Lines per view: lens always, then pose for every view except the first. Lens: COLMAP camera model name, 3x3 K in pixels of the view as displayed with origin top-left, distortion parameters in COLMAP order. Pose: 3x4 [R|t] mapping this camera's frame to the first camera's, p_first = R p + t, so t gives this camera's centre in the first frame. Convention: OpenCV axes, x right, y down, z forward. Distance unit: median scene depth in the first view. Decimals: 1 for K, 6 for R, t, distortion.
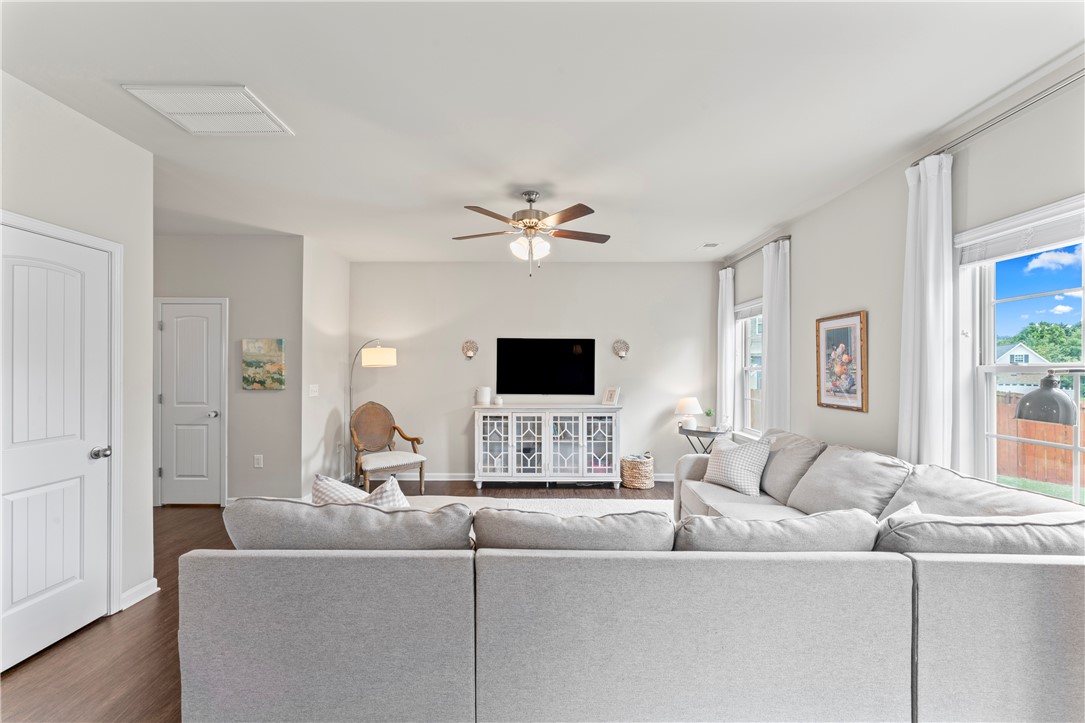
lens RADIAL K [[434.6, 0, 541.9], [0, 434.6, 366.0], [0, 0, 1]] dist [0.000142, 0.000058]
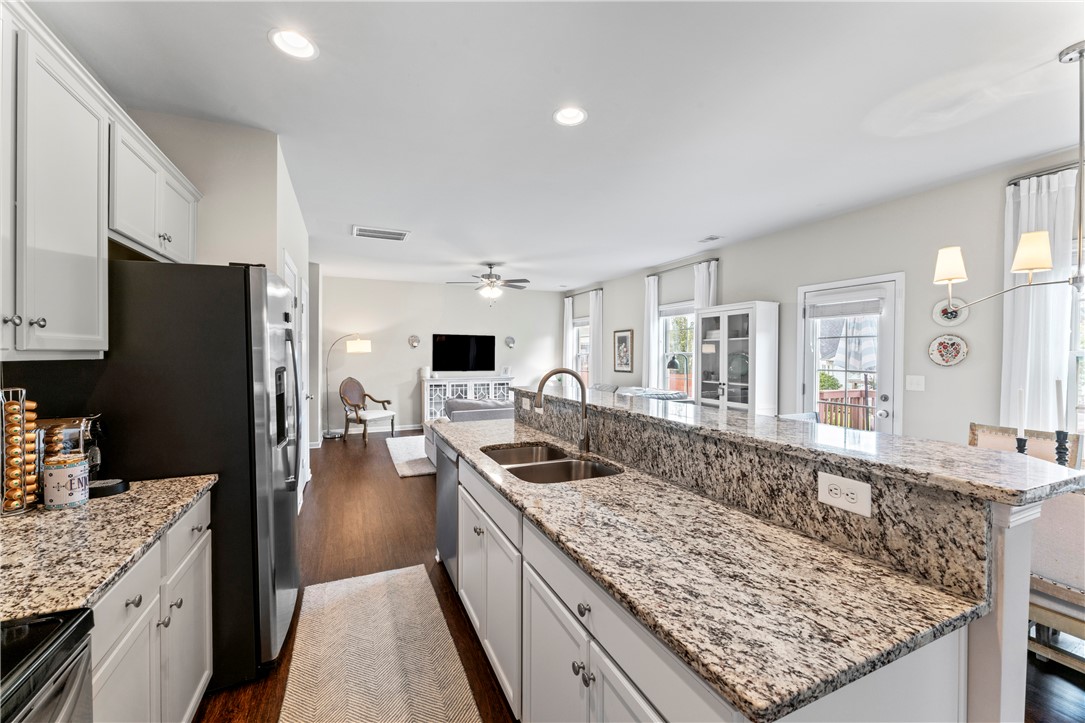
lens RADIAL K [[431.7, 0, 540.8], [0, 431.7, 356.1], [0, 0, 1]] dist [0.000643, 0.000177]
pose [[0.912230, -0.001945, 0.409673, -0.406954], [-0.001834, 0.999959, 0.008830, -0.001995], [-0.409674, -0.008807, 0.912190, -0.568952]]
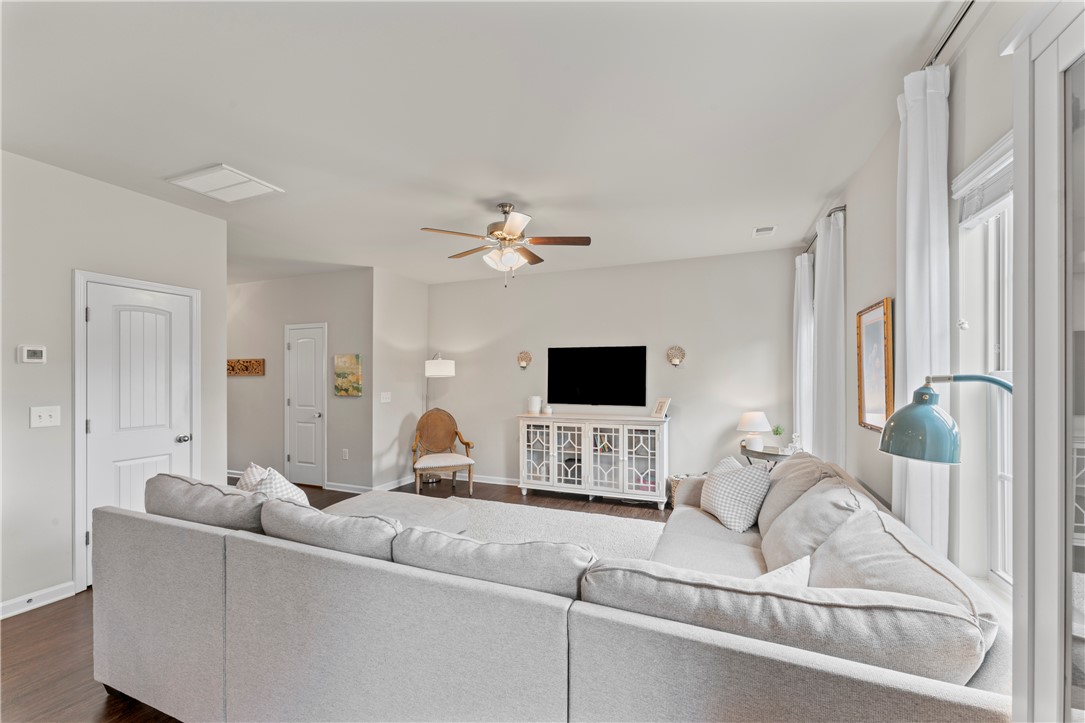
lens RADIAL K [[438.6, 0, 541.2], [0, 438.6, 376.8], [0, 0, 1]] dist [0.000473, 0.000048]
pose [[0.926200, -0.004434, -0.377007, 0.287793], [0.005268, 0.999985, 0.001181, 0.001391], [0.376996, -0.003080, 0.926210, 0.054672]]
